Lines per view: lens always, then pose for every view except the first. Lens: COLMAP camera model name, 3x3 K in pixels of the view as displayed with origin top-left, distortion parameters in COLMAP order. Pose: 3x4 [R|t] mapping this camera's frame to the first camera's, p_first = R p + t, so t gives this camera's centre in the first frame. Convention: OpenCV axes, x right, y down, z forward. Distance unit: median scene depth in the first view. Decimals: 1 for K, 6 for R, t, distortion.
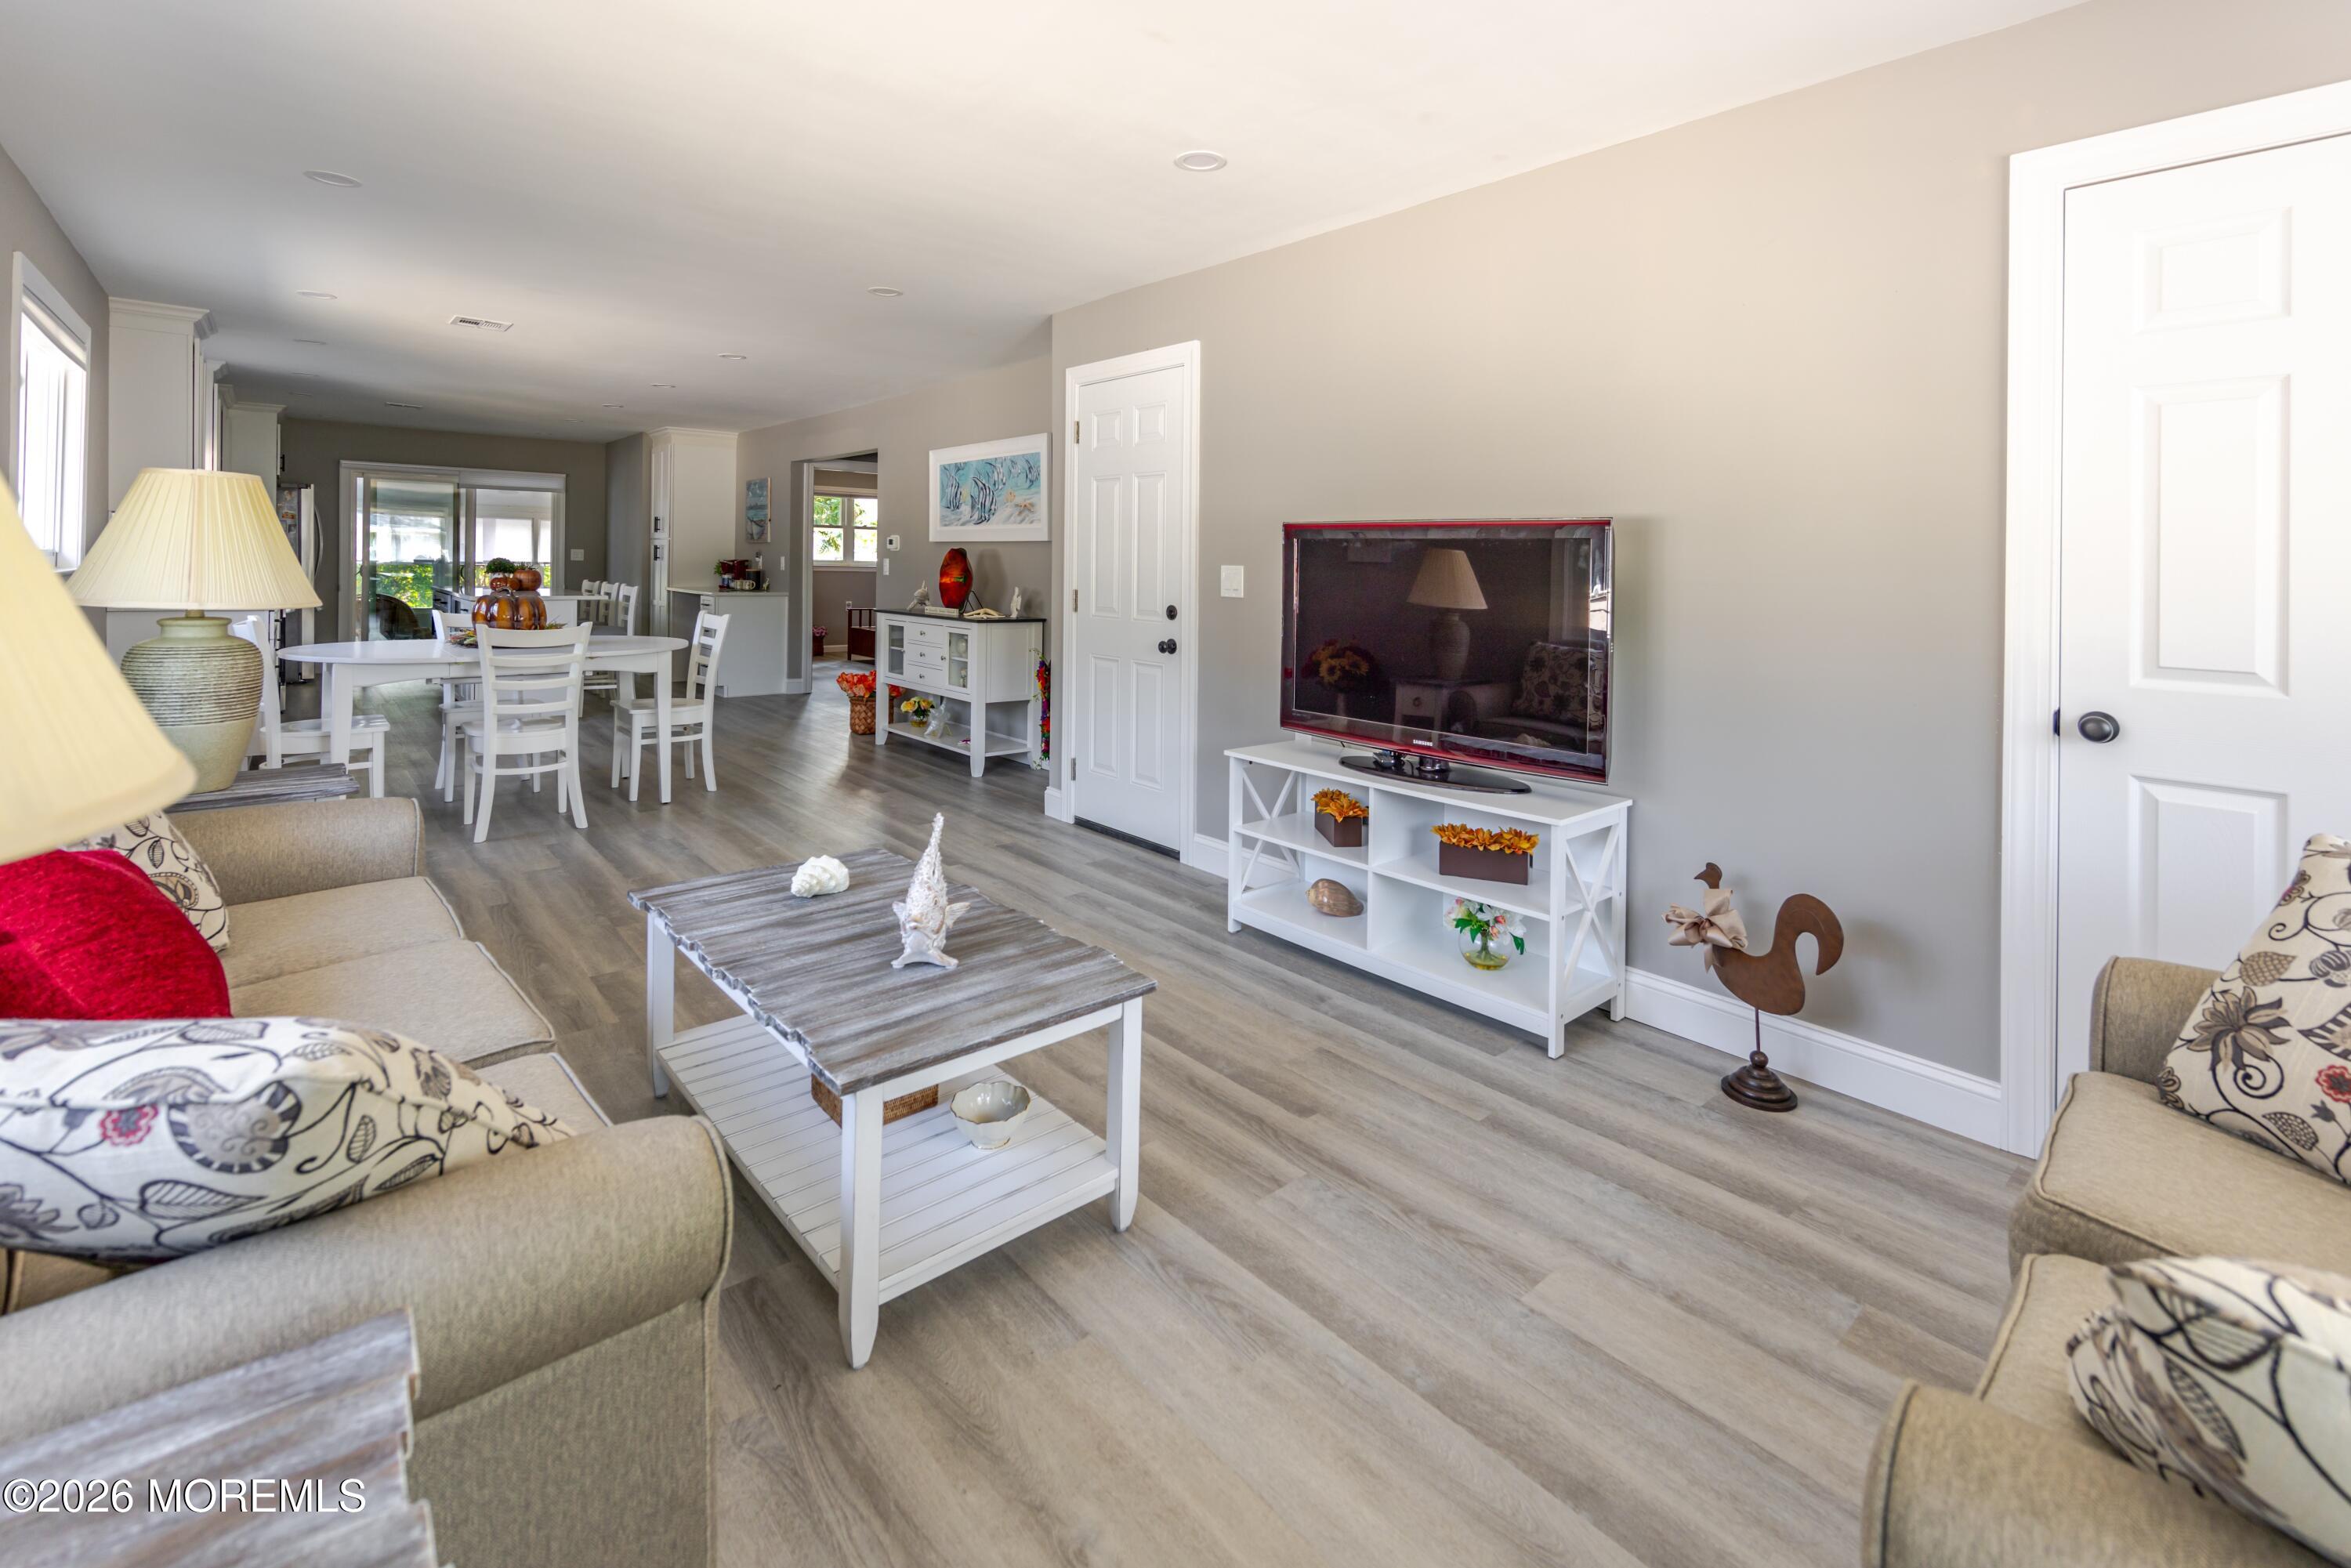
lens RADIAL K [[1043.0, 0, 1174.8], [0, 1043.0, 582.9], [0, 0, 1]] dist [-0.000270, -0.000376]
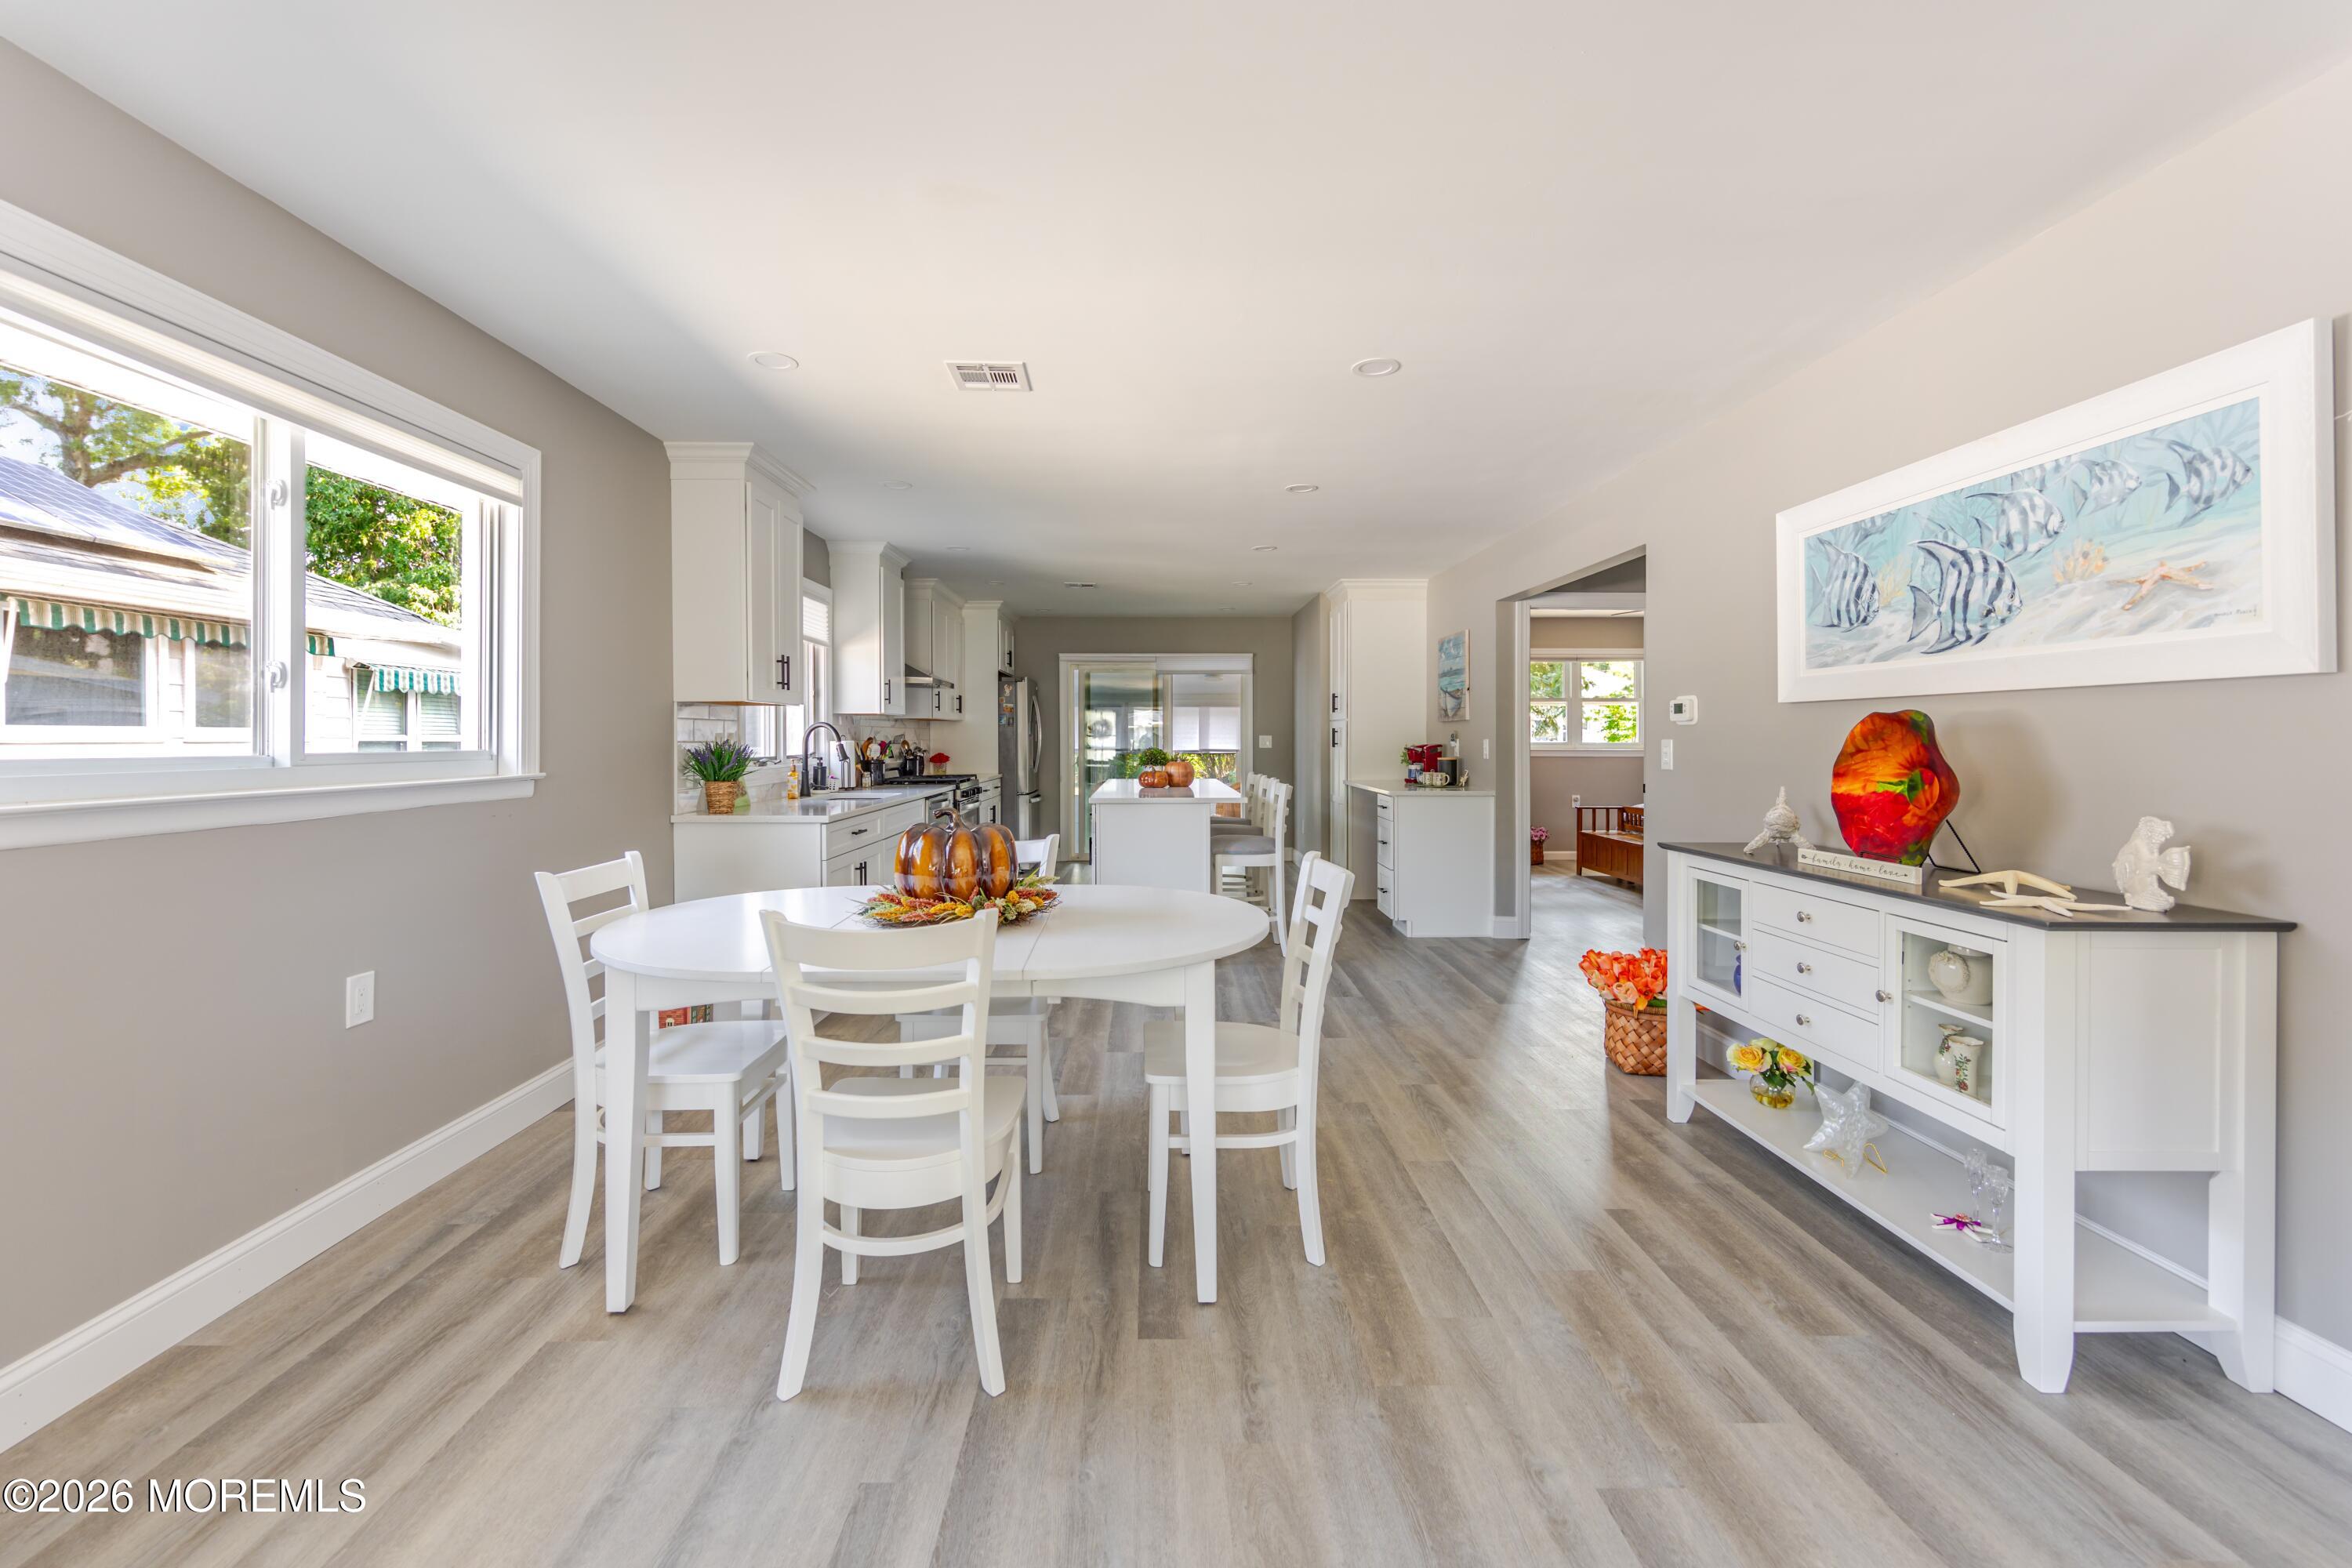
lens RADIAL K [[964.4, 0, 1155.4], [0, 964.4, 745.7], [0, 0, 1]] dist [0.007240, 0.000471]
pose [[0.763894, -0.015676, -0.645152, -0.172211], [0.004121, 0.999803, -0.019415, -0.012691], [0.645329, 0.012172, 0.763808, 0.488366]]
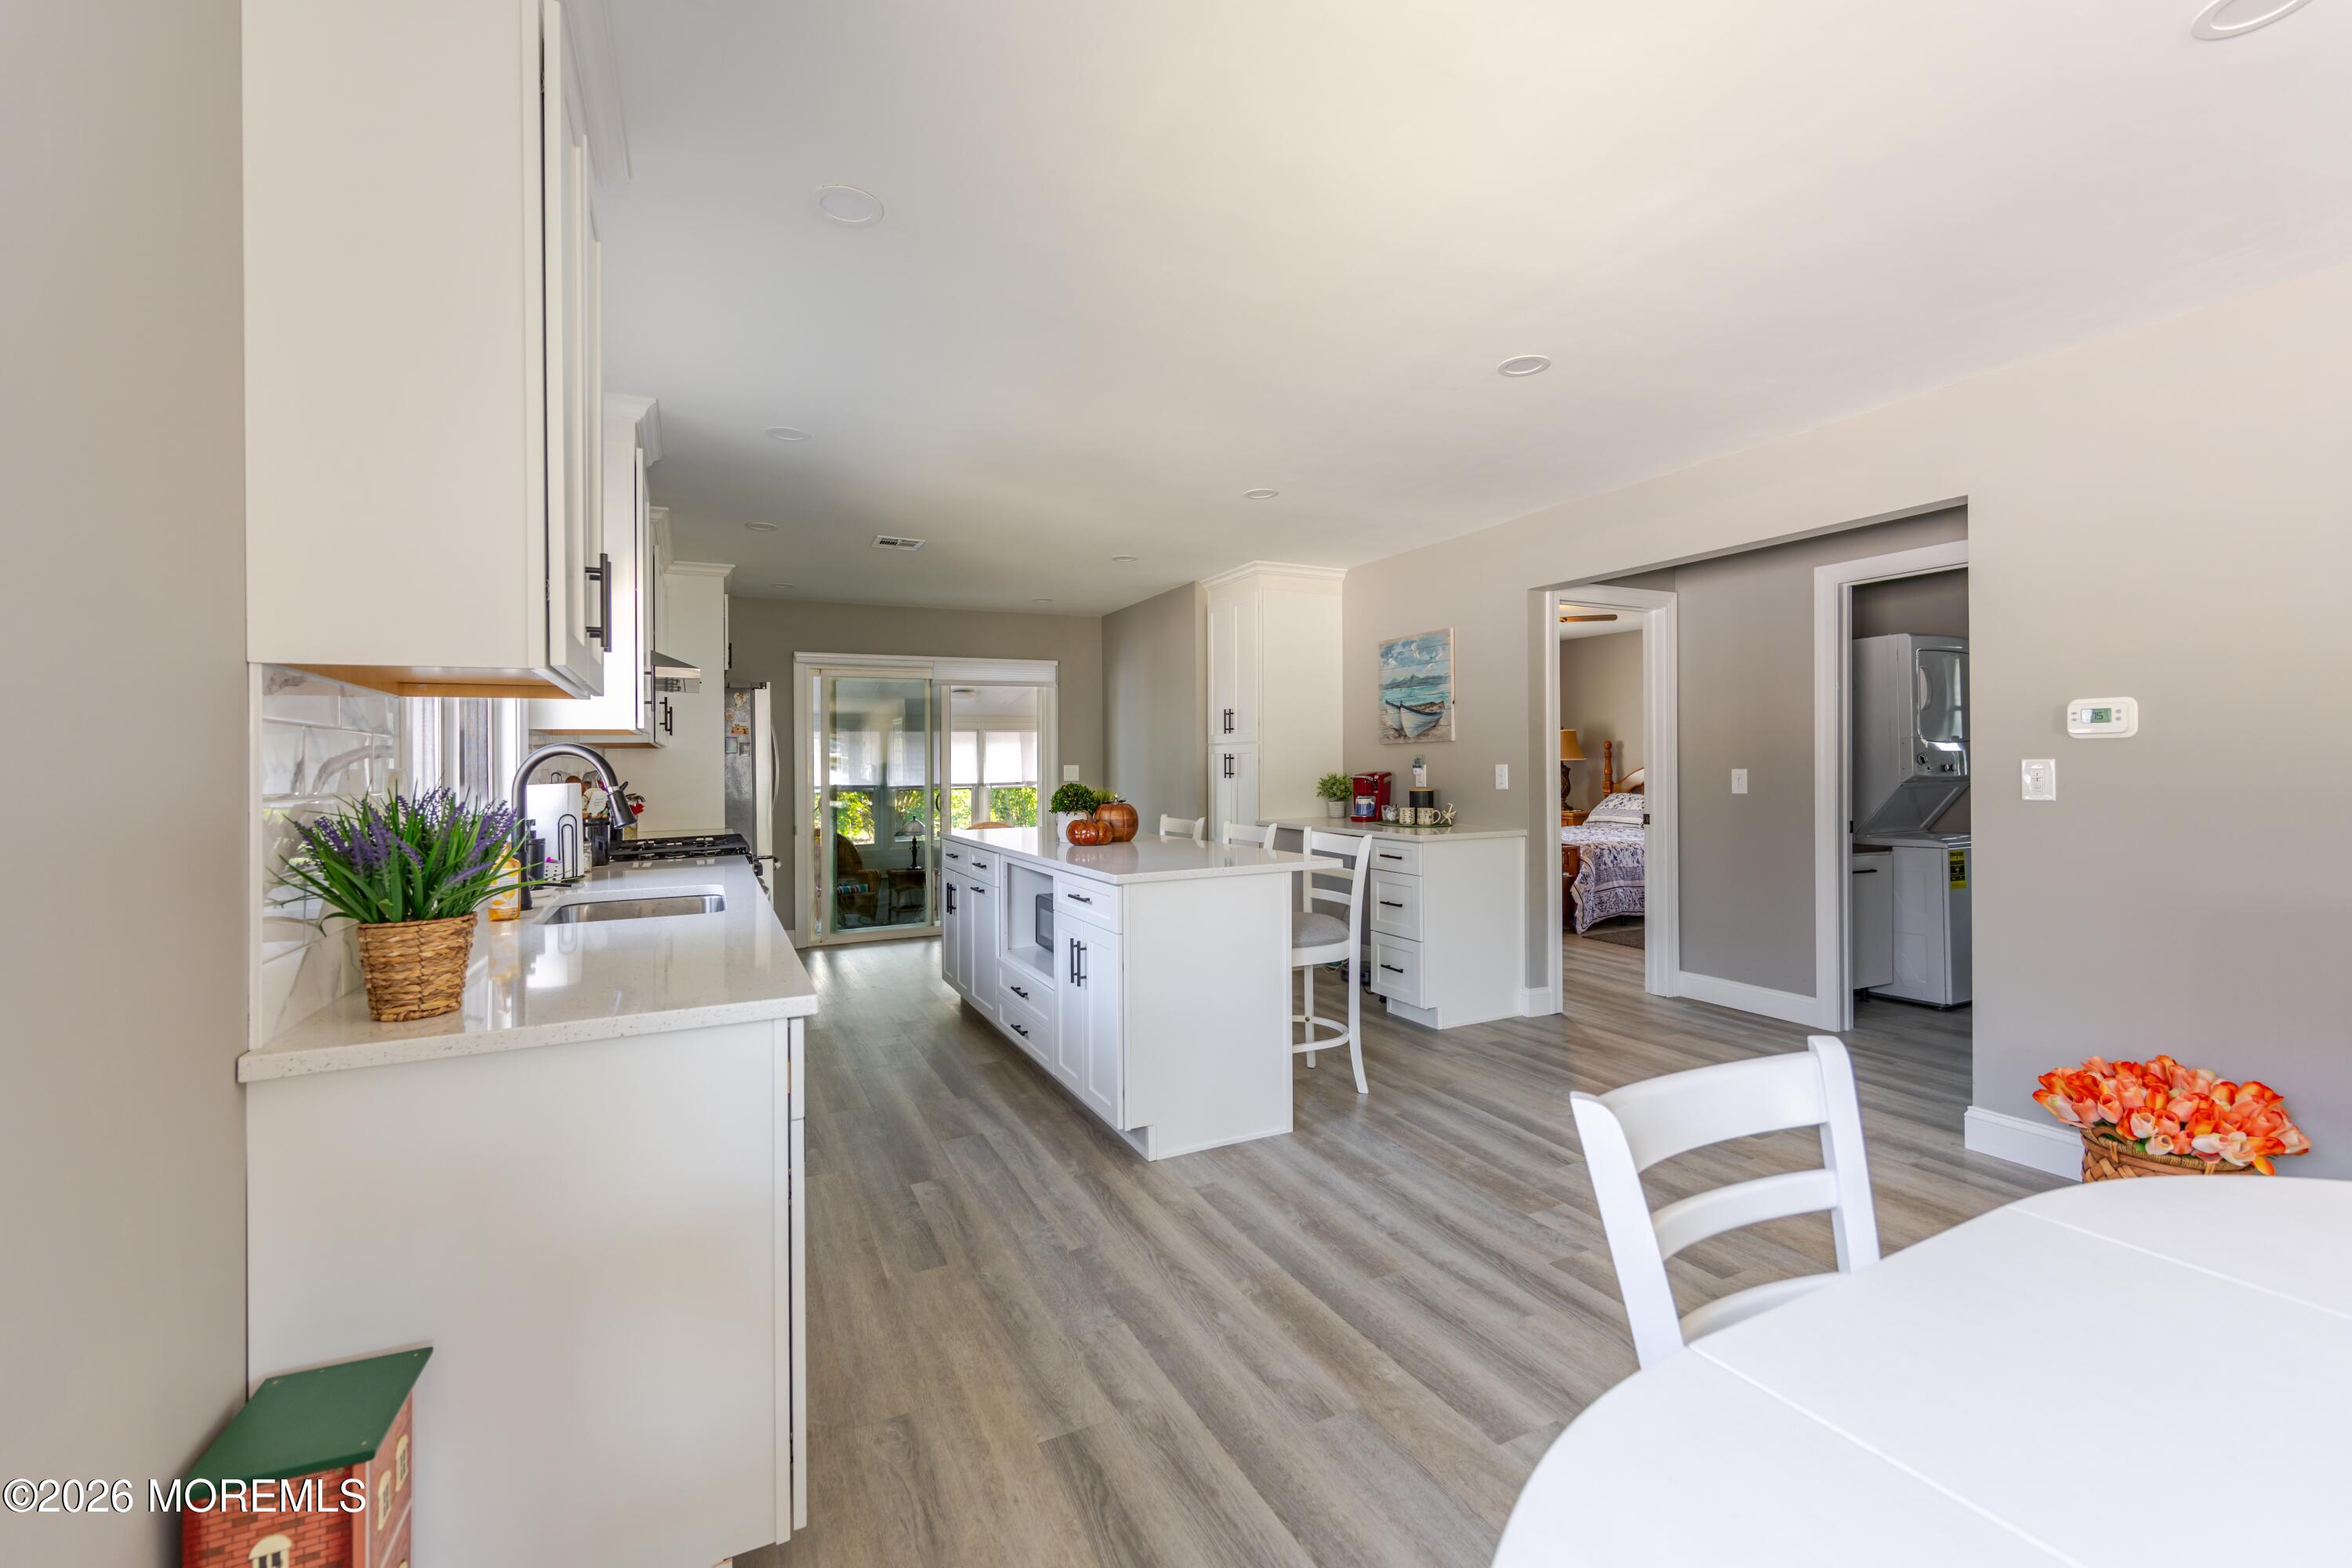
lens RADIAL K [[964.4, 0, 1155.4], [0, 964.4, 745.7], [0, 0, 1]] dist [0.007240, 0.000471]
pose [[0.963595, -0.040167, -0.264331, -0.562560], [0.029583, 0.998598, -0.043903, -0.025051], [0.265724, 0.034485, 0.963432, 0.620031]]
